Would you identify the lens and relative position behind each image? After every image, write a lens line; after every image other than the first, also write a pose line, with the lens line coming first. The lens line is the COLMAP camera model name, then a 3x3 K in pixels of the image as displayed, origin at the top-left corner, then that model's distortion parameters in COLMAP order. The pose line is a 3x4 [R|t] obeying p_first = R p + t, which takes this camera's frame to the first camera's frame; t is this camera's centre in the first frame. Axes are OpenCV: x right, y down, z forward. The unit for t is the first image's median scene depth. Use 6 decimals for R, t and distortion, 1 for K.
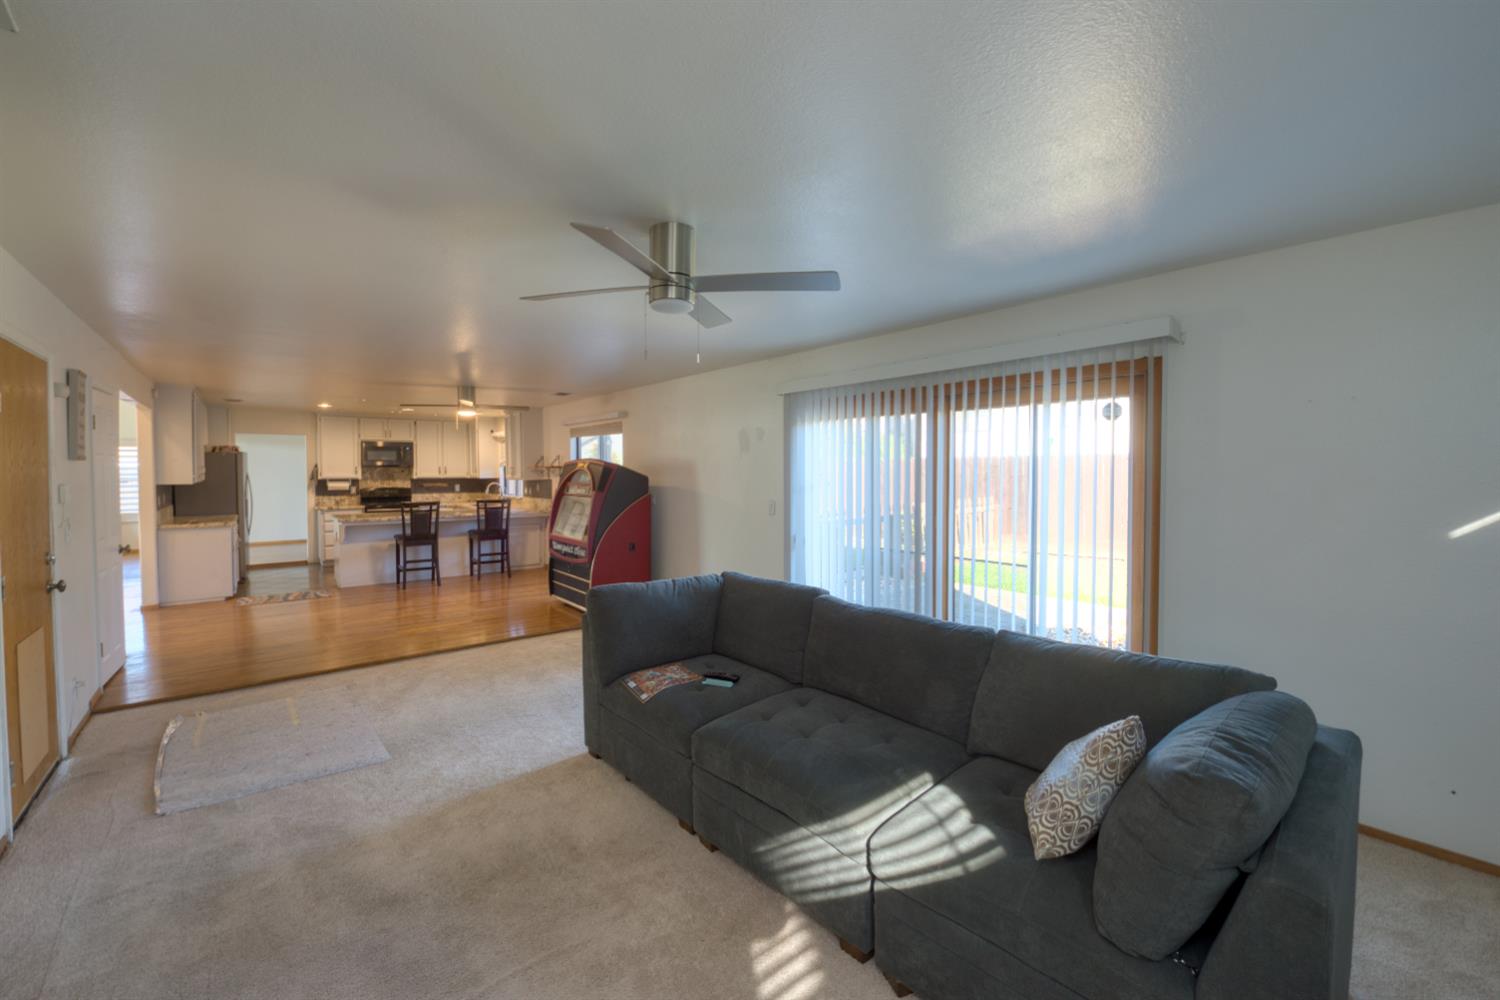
lens RADIAL K [[602.2, 0, 750.7], [0, 602.2, 485.3], [0, 0, 1]] dist [-0.016720, -0.001494]
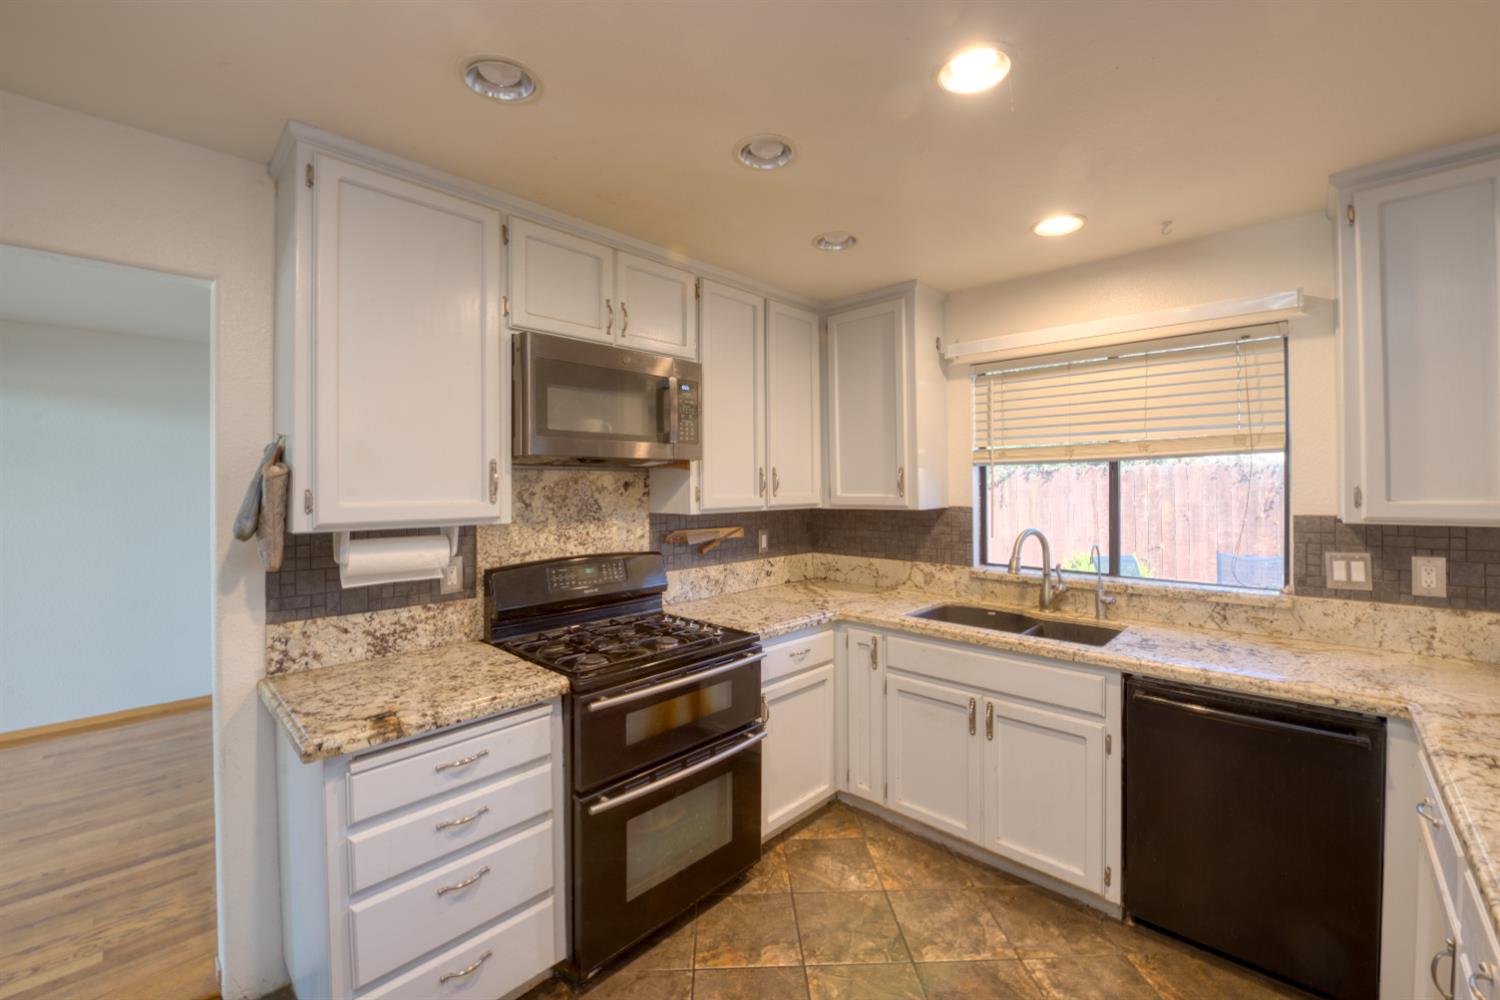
lens RADIAL K [[602.2, 0, 748.5], [0, 602.2, 490.1], [0, 0, 1]] dist [-0.016720, -0.001494]
pose [[0.993796, -0.006593, 0.111026, -0.587020], [0.008825, 0.999768, -0.019629, -0.016988], [-0.110871, 0.020487, 0.993624, 0.780861]]
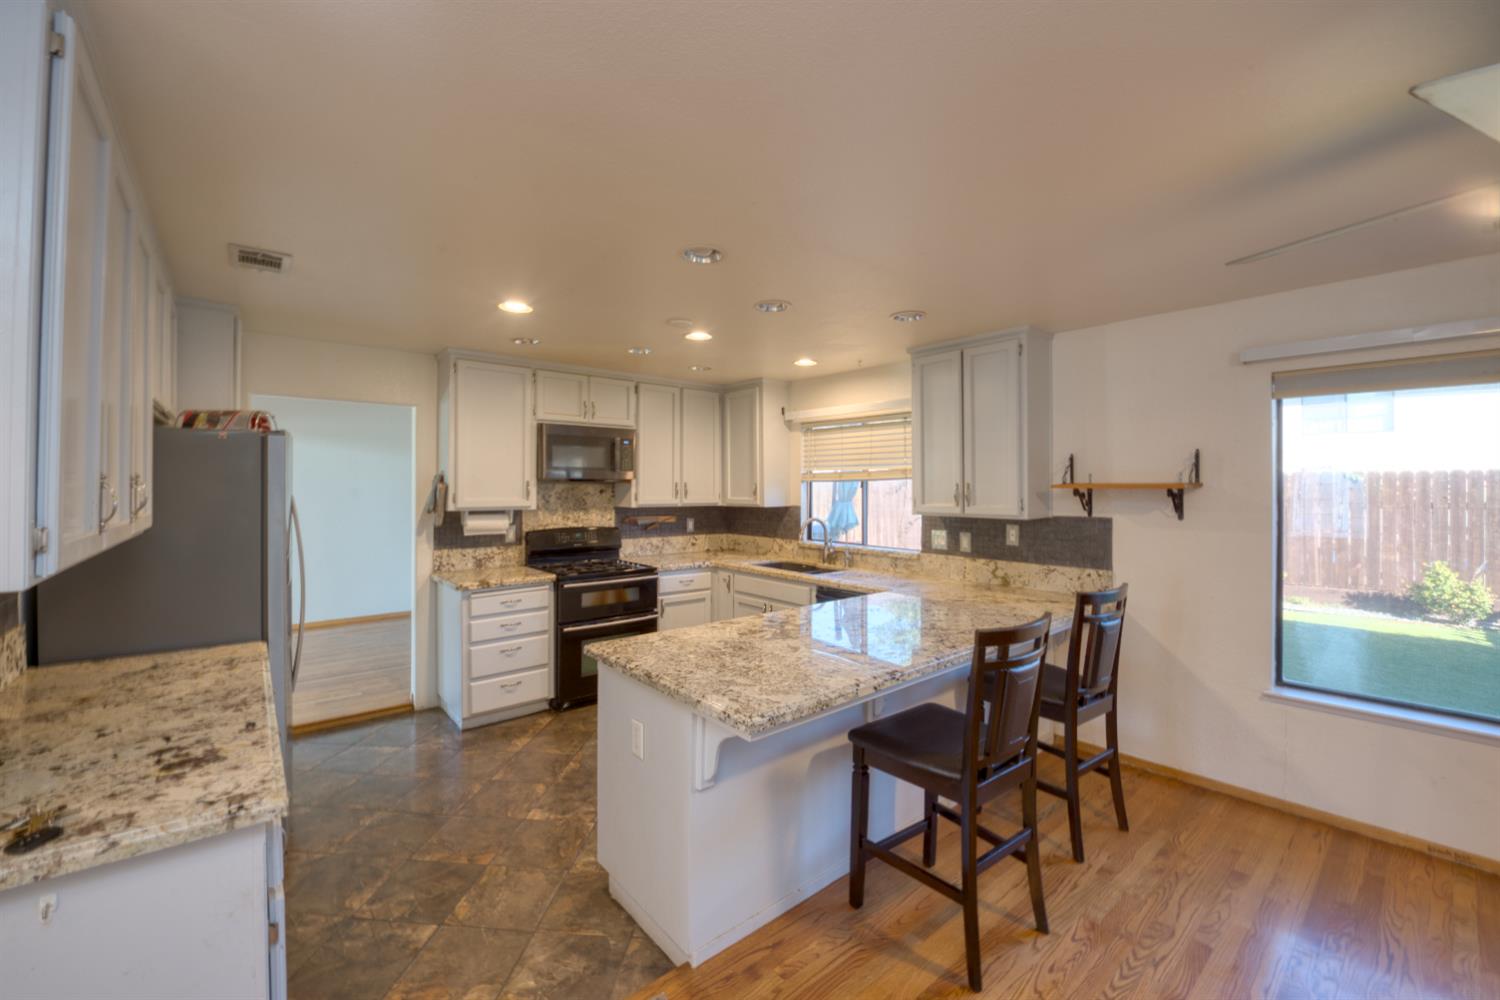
lens RADIAL K [[602.2, 0, 747.2], [0, 602.2, 495.6], [0, 0, 1]] dist [-0.016720, -0.001494]
pose [[0.999973, 0.004695, 0.005724, -0.493266], [-0.004621, 0.999906, -0.012893, -0.015579], [-0.005784, 0.012866, 0.999901, 0.552089]]
